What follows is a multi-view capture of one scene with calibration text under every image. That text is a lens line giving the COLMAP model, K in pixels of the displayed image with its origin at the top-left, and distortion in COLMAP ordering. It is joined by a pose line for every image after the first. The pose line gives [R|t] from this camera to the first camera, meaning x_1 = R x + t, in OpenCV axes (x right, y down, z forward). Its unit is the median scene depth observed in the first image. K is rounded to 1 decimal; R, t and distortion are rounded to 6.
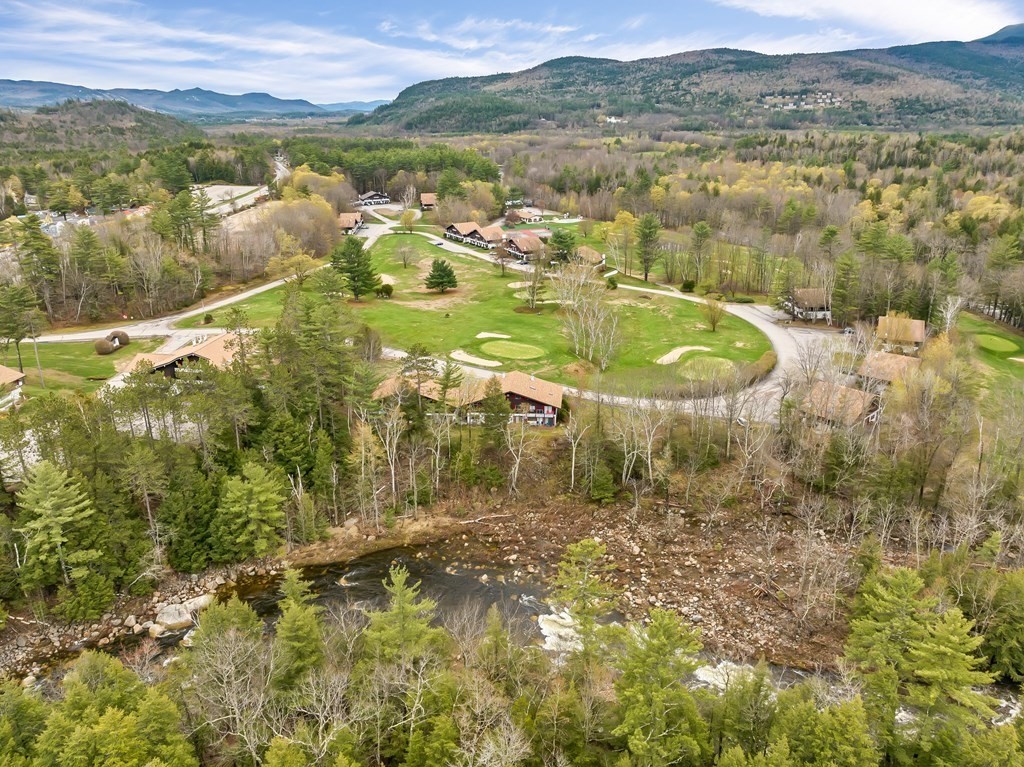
lens RADIAL K [[738.1, 0, 512.0], [0, 738.1, 383.5], [0, 0, 1]] dist [-0.056967, 0.030922]
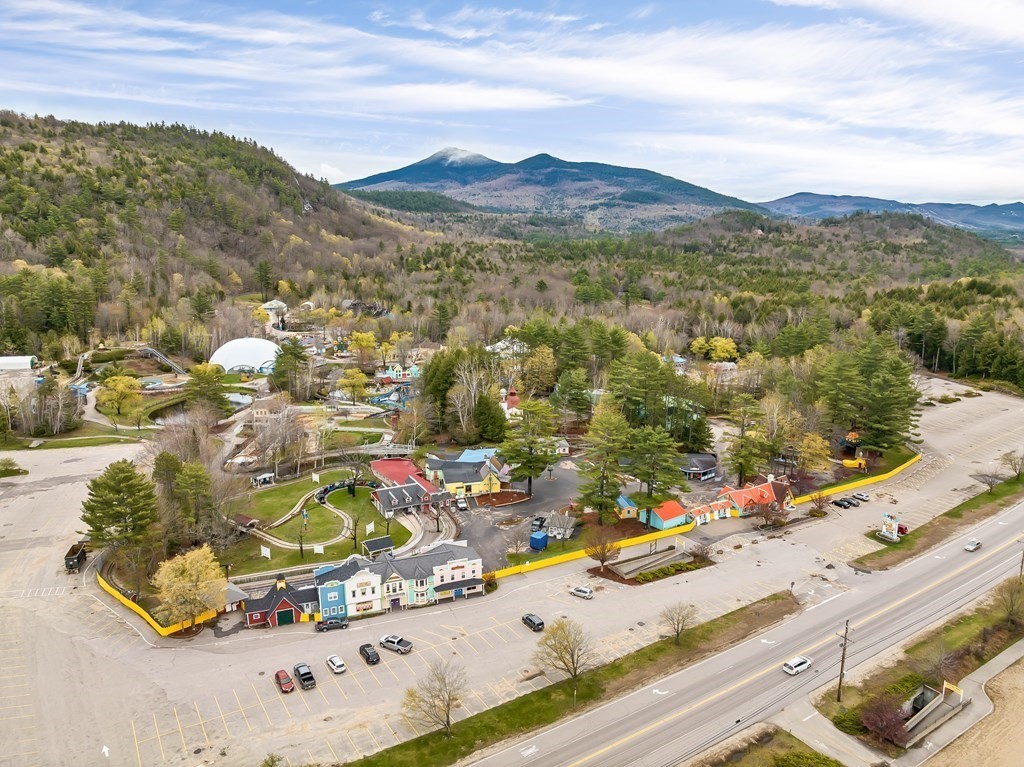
lens RADIAL K [[738.1, 0, 512.0], [0, 738.1, 383.5], [0, 0, 1]] dist [-0.056967, 0.030922]
pose [[0.555104, 0.184220, -0.811124, -0.086602], [-0.298848, 0.954223, 0.012199, -0.079851], [0.776240, 0.235631, 0.584747, 0.210659]]
